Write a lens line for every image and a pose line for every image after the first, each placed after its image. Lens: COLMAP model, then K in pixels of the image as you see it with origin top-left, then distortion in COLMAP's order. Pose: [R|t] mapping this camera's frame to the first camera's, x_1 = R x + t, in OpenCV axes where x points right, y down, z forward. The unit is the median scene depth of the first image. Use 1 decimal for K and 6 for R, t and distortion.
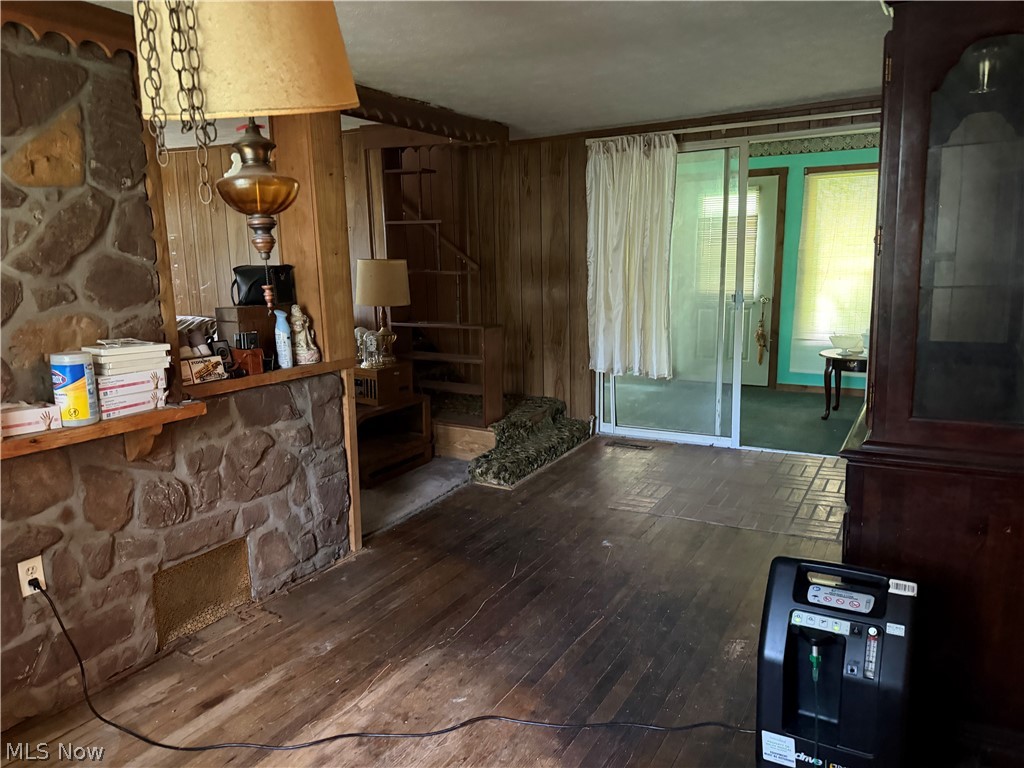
lens RADIAL K [[730.8, 0, 514.5], [0, 730.8, 372.5], [0, 0, 1]] dist [0.083018, -0.086448]
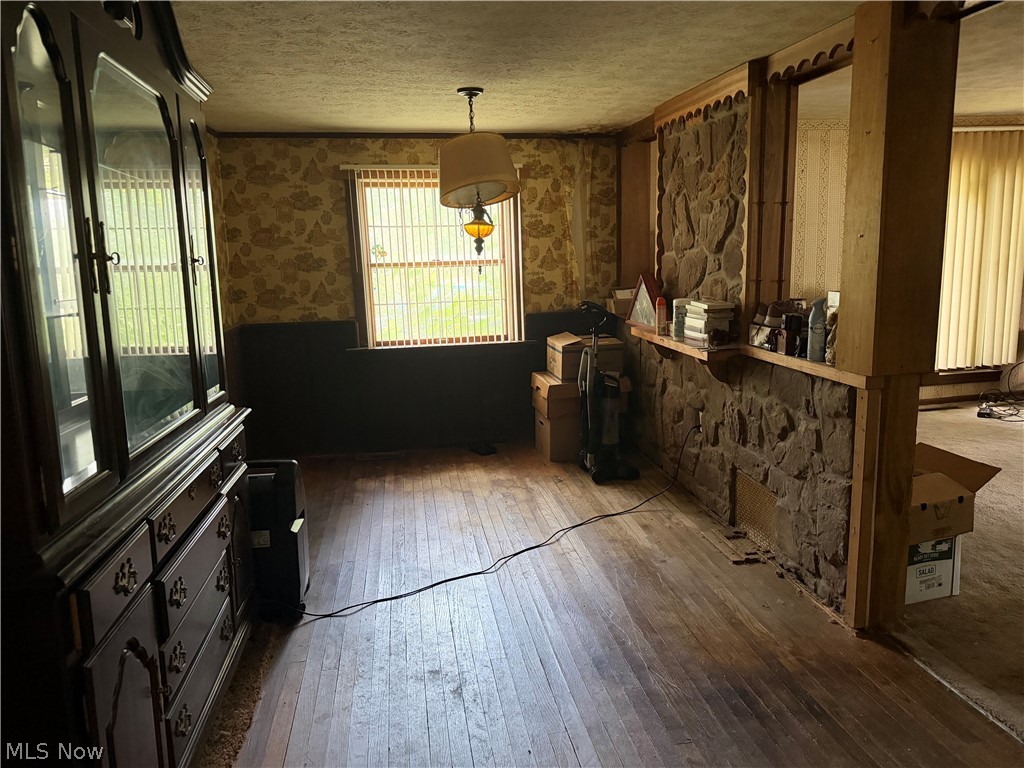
lens RADIAL K [[730.8, 0, 514.5], [0, 730.8, 372.5], [0, 0, 1]] dist [0.083018, -0.086448]
pose [[-0.783377, 0.122695, -0.609316, 0.542702], [-0.074726, 0.954620, 0.288299, -0.225518], [0.617038, 0.271378, -0.738659, 1.410131]]
